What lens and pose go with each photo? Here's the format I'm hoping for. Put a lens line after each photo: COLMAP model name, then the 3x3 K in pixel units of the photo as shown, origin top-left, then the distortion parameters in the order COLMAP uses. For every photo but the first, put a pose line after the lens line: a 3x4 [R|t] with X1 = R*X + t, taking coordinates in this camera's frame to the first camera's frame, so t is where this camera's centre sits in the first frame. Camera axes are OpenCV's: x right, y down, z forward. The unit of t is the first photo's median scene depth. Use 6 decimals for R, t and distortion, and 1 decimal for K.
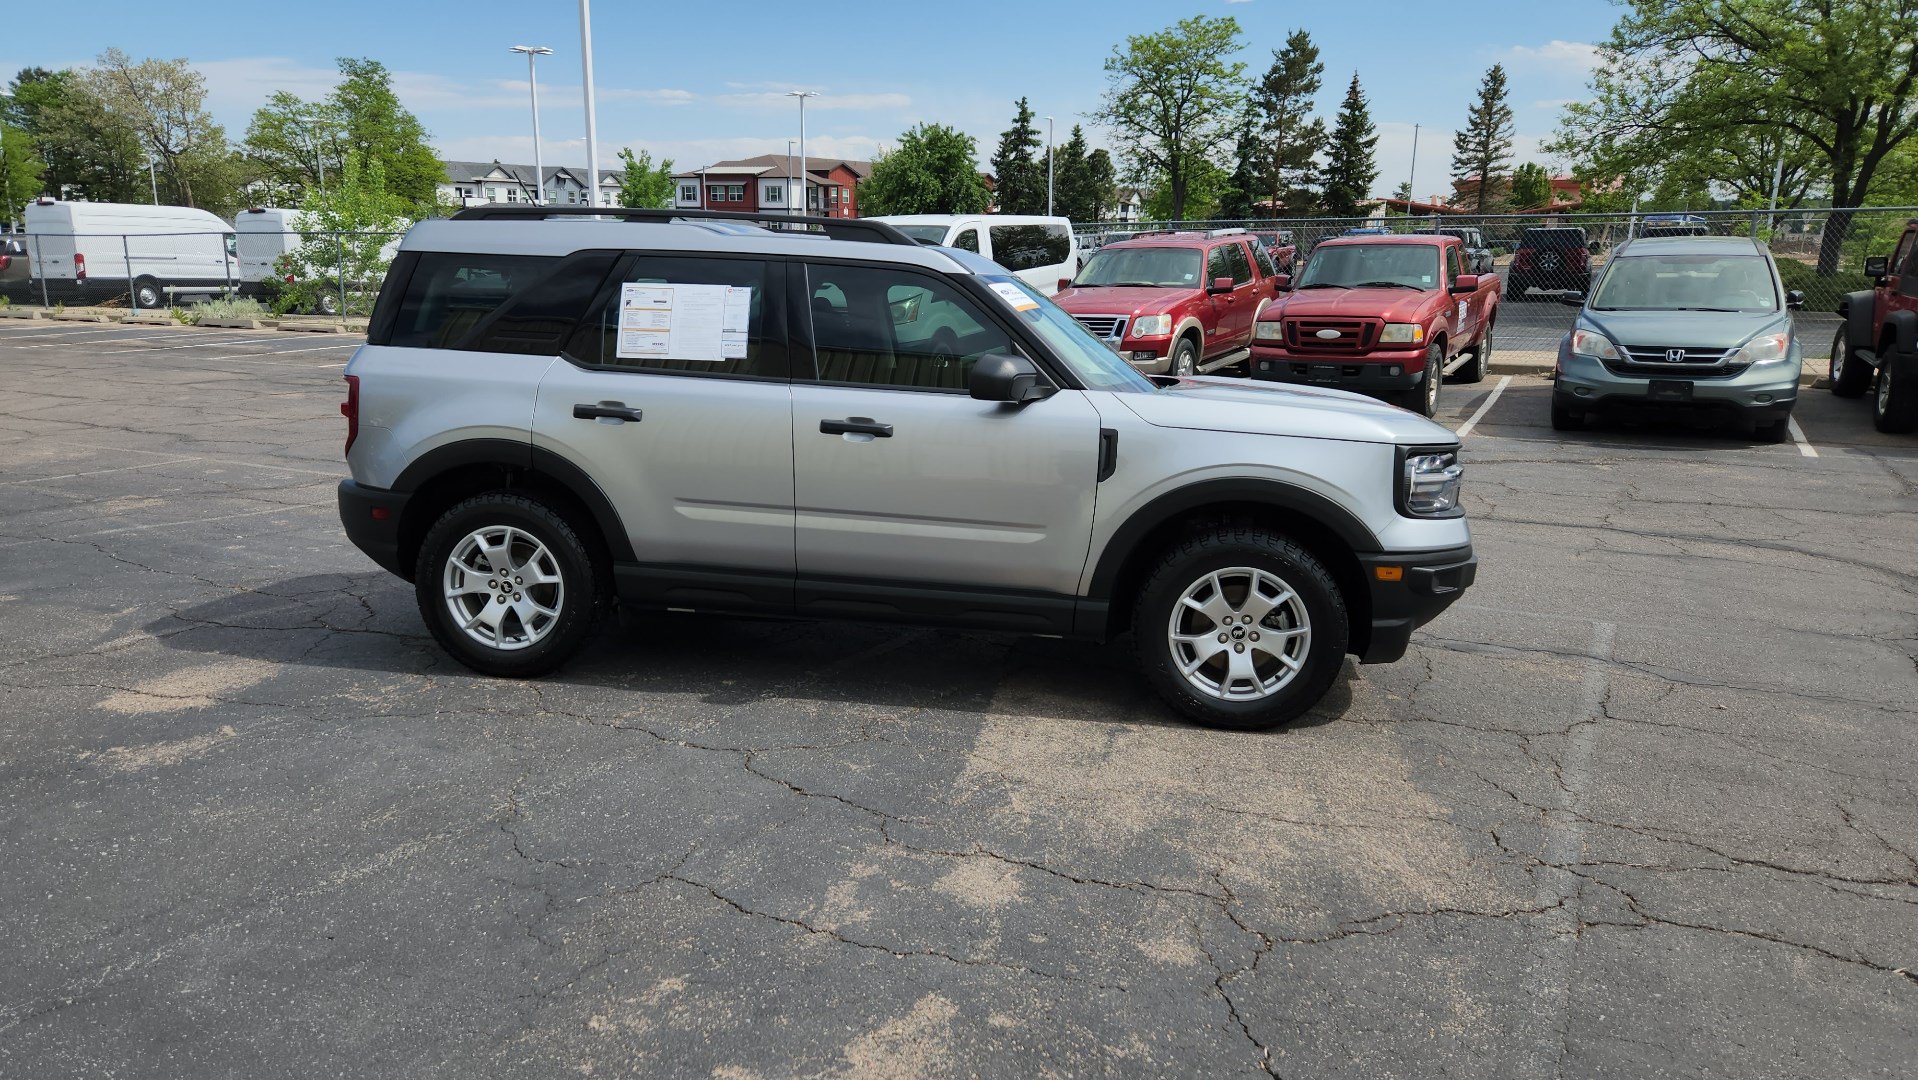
lens RADIAL K [[1283.8, 0, 931.8], [0, 1283.8, 543.4], [0, 0, 1]] dist [0.068424, -0.054182]
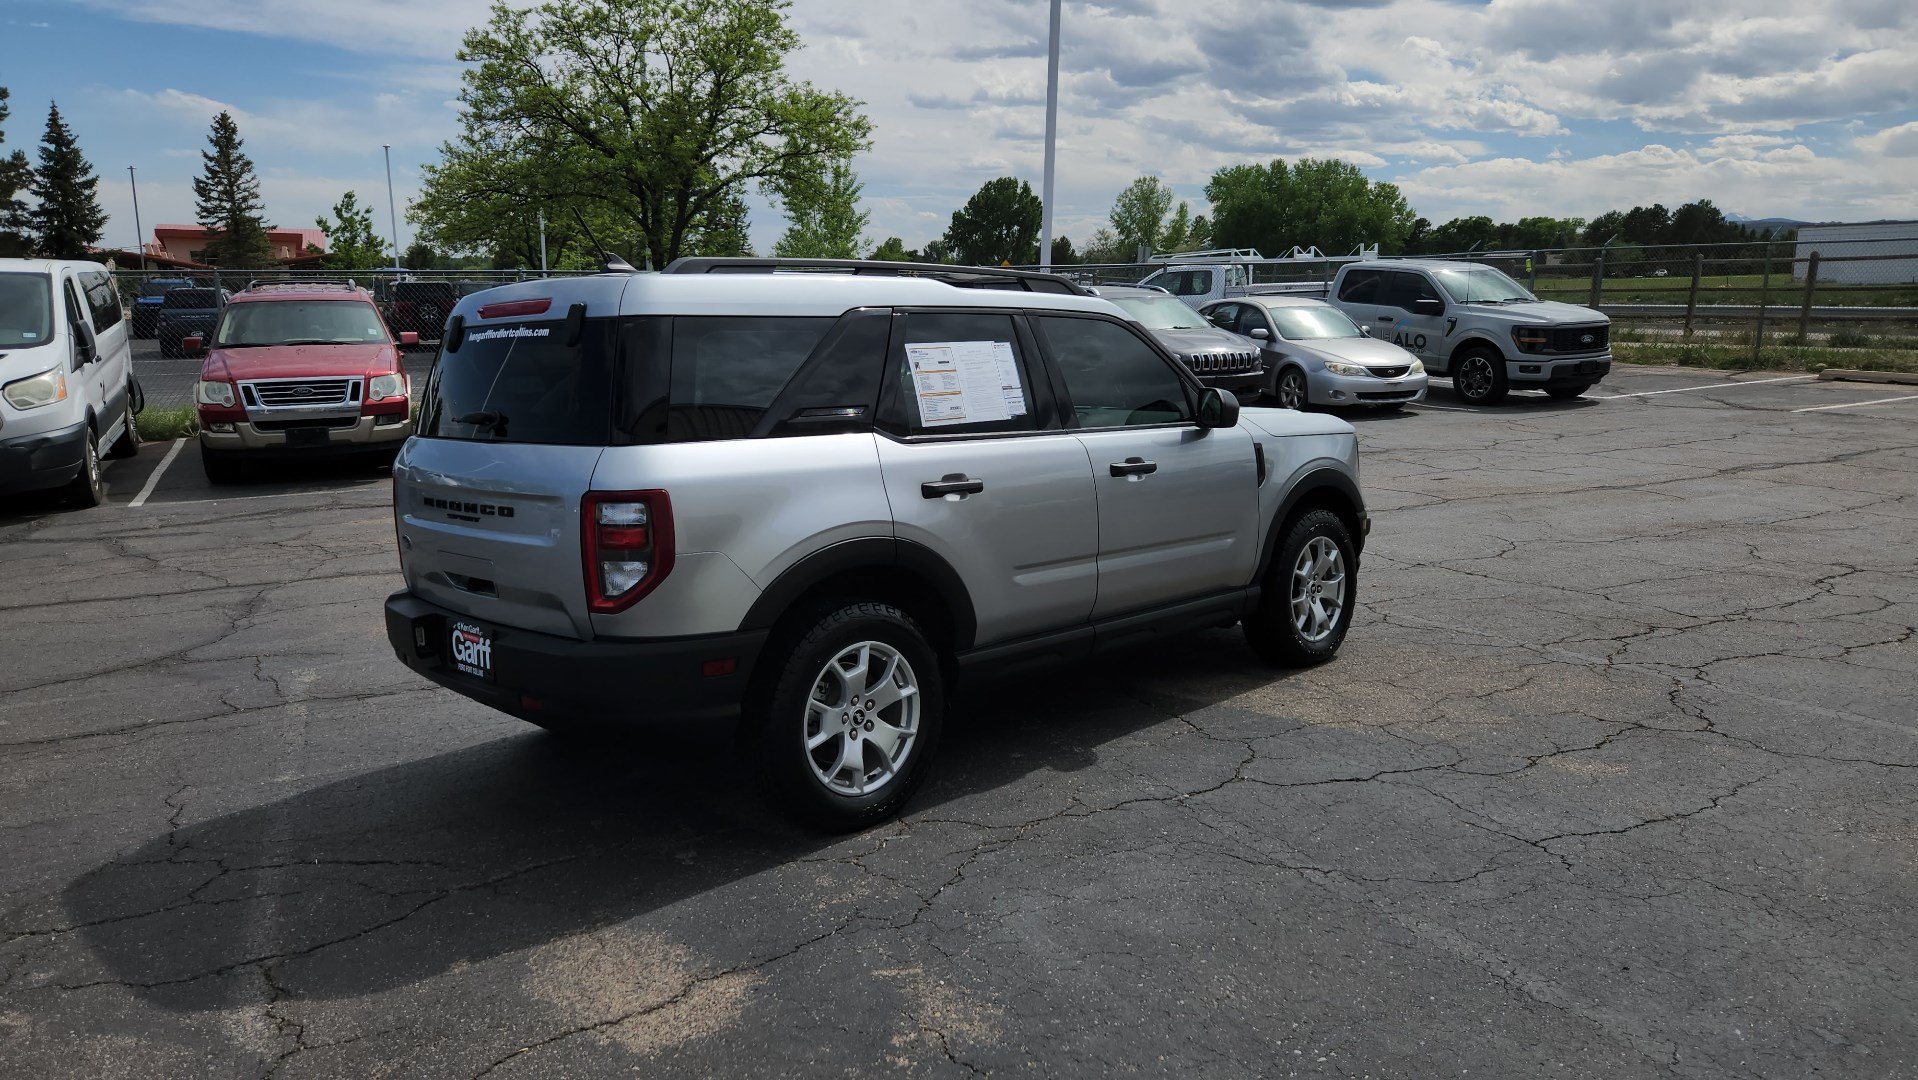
lens RADIAL K [[1283.1, 0, 929.4], [0, 1283.1, 538.0], [0, 0, 1]] dist [0.069143, -0.057092]
pose [[0.599018, -0.157600, 0.785073, -0.465965], [0.190511, 0.980337, 0.051437, -0.055978], [-0.777742, 0.118753, 0.617264, 0.226887]]
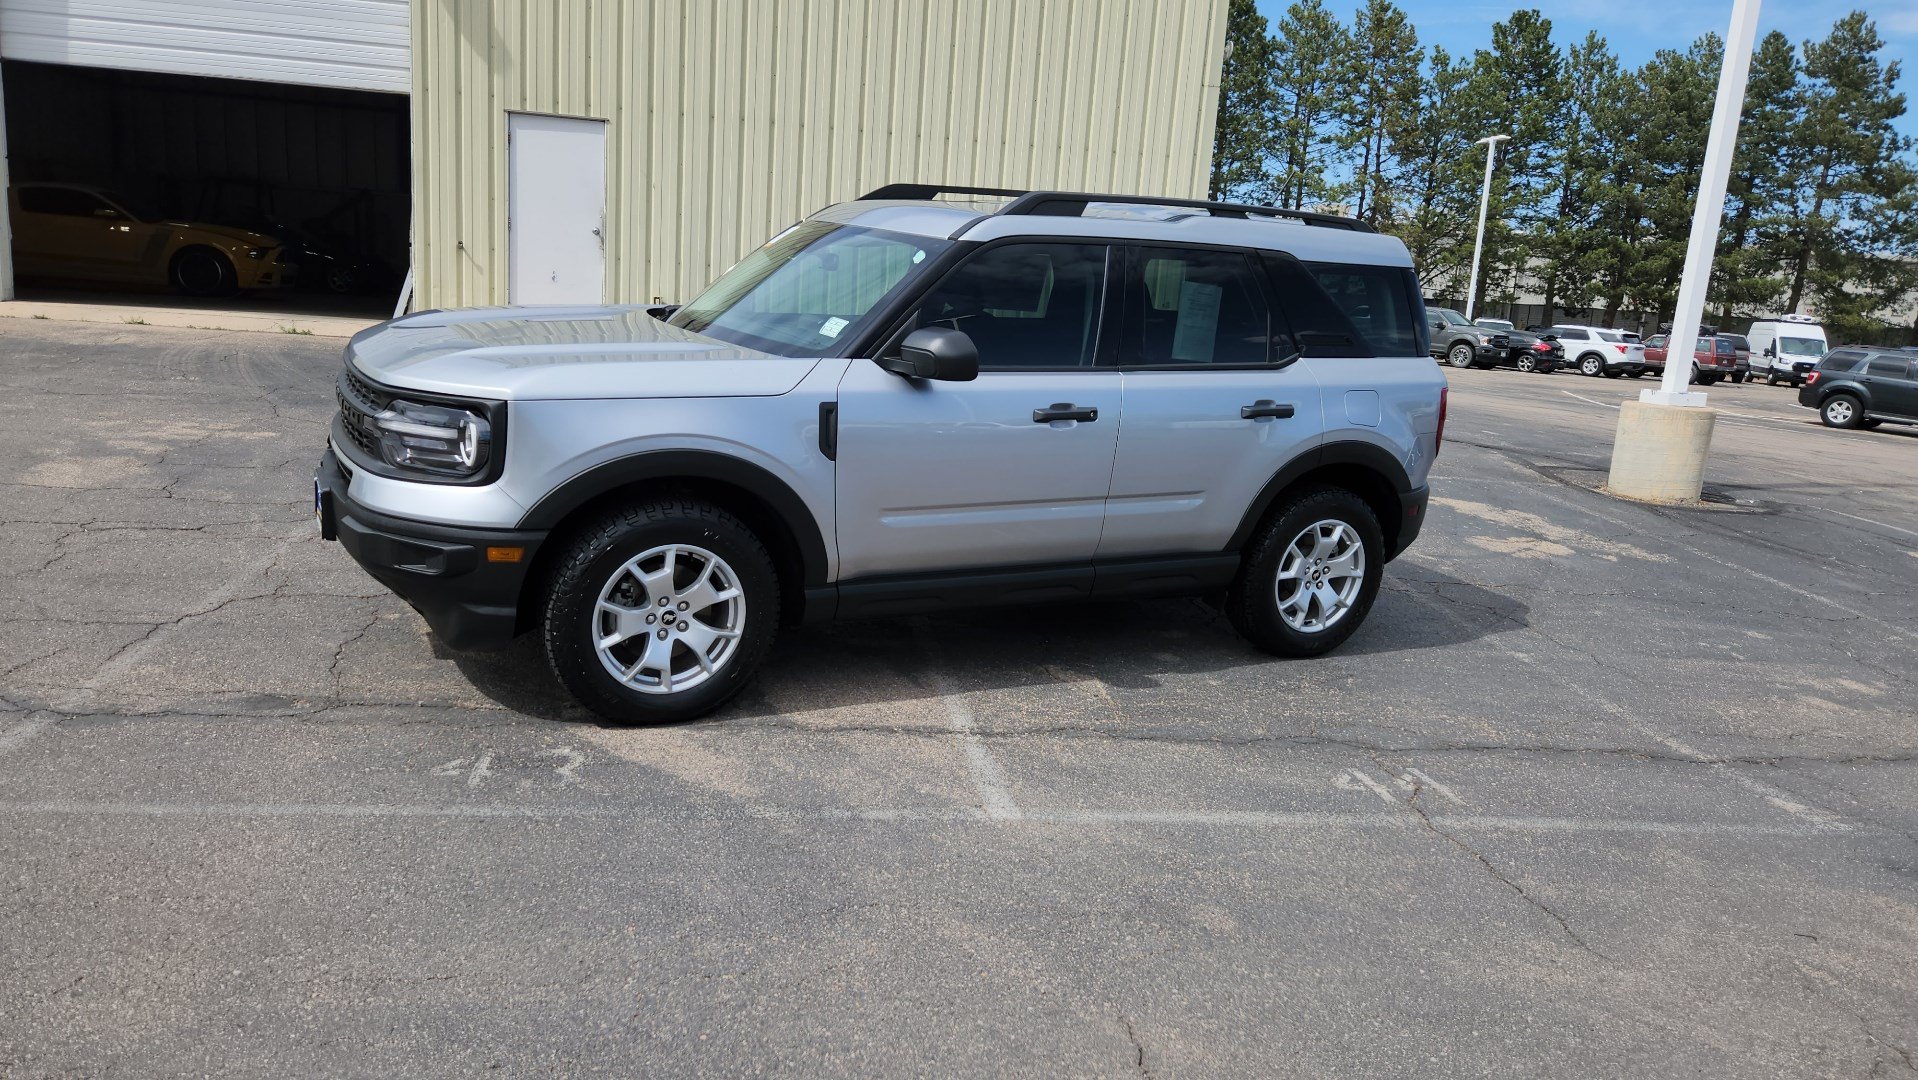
lens RADIAL K [[1282.0, 0, 942.3], [0, 1282.0, 529.5], [0, 0, 1]] dist [0.066182, -0.048213]
pose [[-0.788004, 0.049099, -0.613709, 0.318333], [-0.216806, 0.910834, 0.351250, -0.188037], [0.576233, 0.409842, -0.707096, 0.966196]]
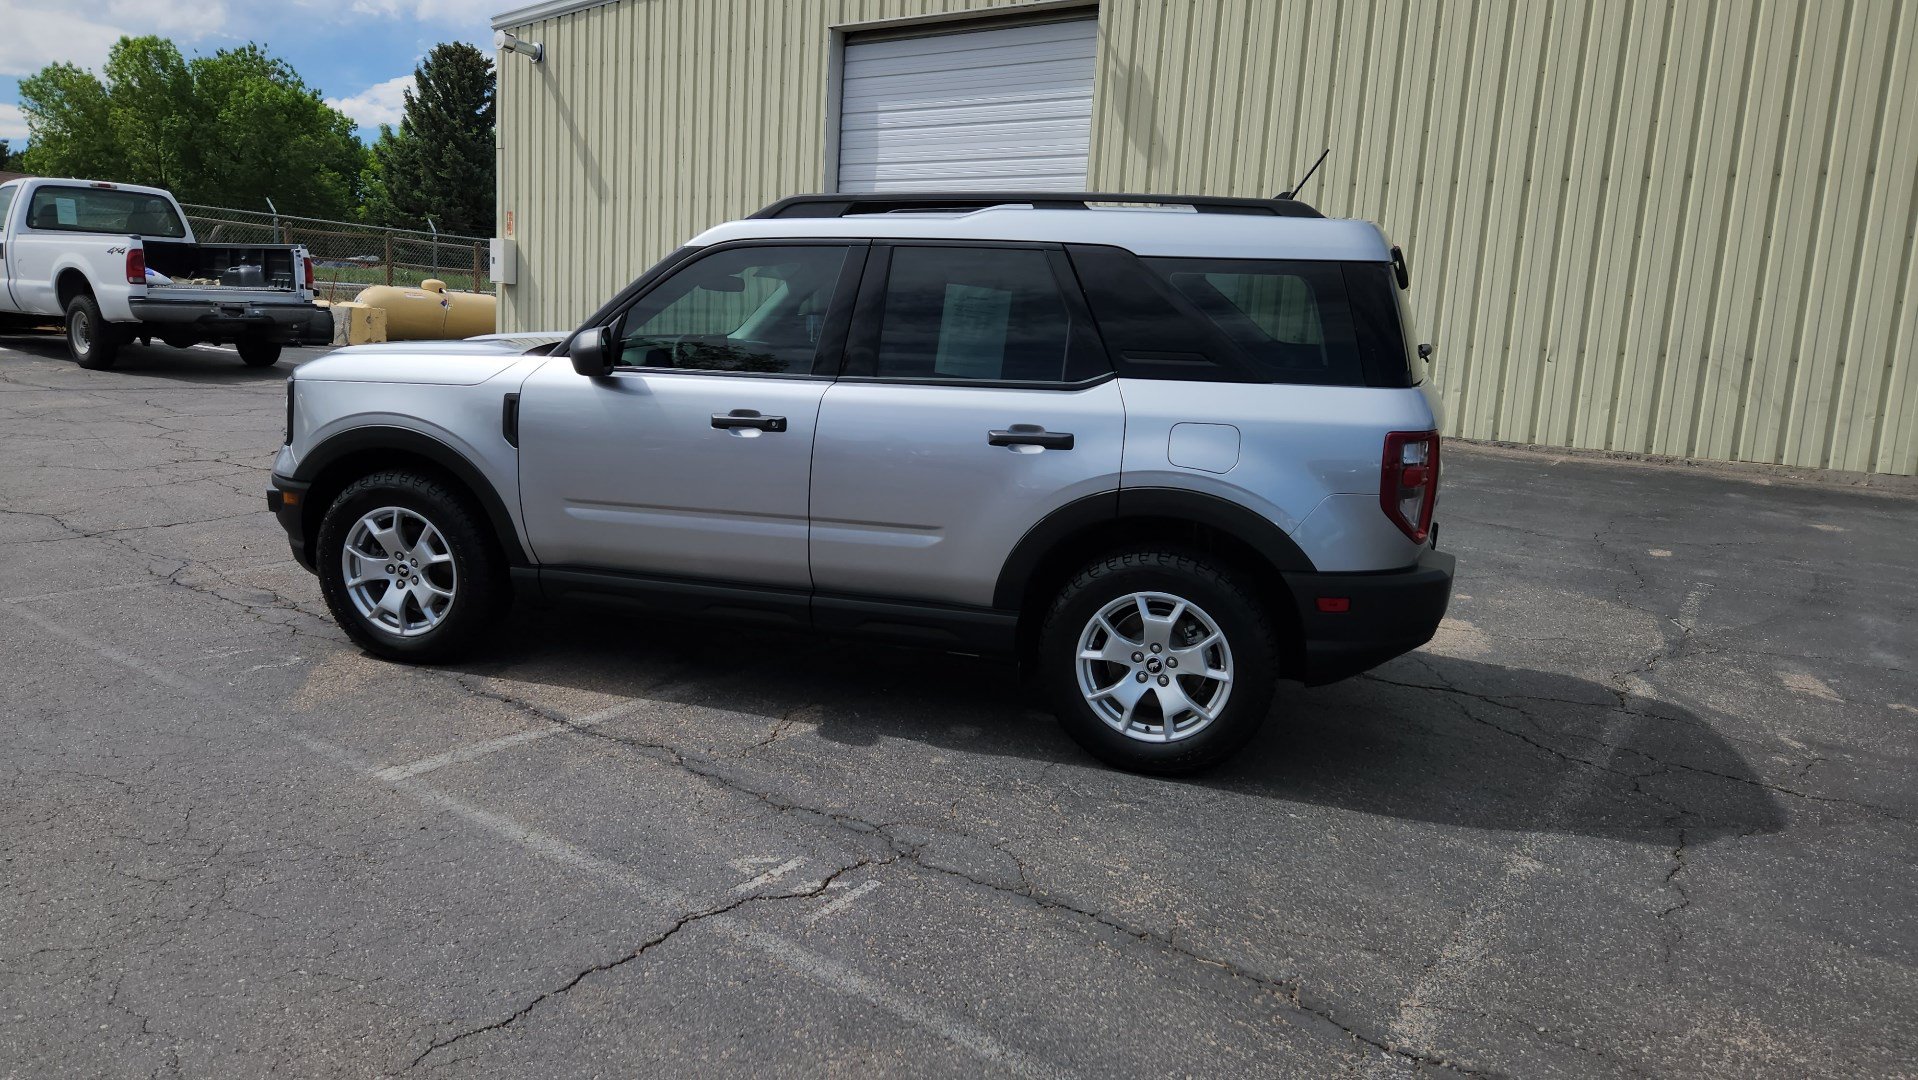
lens RADIAL K [[1281.4, 0, 915.8], [0, 1281.4, 524.2], [0, 0, 1]] dist [0.068895, -0.053799]
pose [[-0.989026, -0.090295, 0.116936, -0.106102], [-0.040070, 0.925774, 0.375949, -0.206470], [-0.142203, 0.367138, -0.919233, 1.051094]]
